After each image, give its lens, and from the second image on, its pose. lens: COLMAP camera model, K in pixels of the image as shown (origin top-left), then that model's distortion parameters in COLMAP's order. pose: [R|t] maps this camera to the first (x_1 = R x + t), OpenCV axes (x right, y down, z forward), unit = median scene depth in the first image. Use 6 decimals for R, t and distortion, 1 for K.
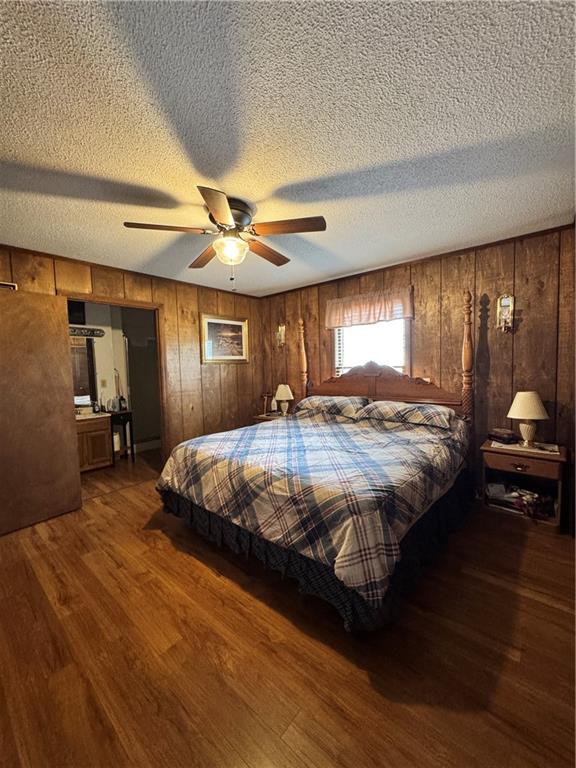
lens RADIAL K [[304.0, 0, 288.0], [0, 304.0, 384.0], [0, 0, 1]] dist [0.000273, -0.000004]
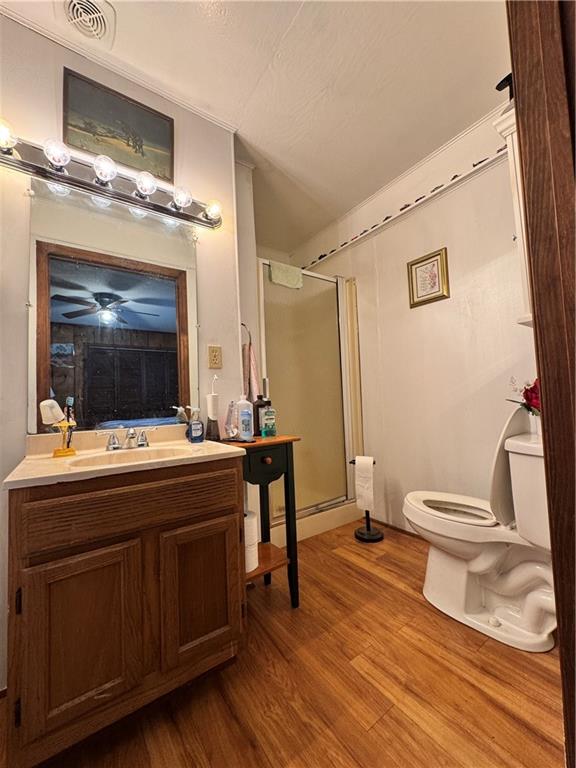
lens RADIAL K [[304.0, 0, 288.0], [0, 304.0, 384.0], [0, 0, 1]] dist [0.000273, -0.000004]
pose [[0.967888, -0.019733, -0.250607, -0.436768], [-0.003536, 0.995747, -0.092065, 0.060607], [0.251358, 0.089995, 0.963701, 0.681512]]
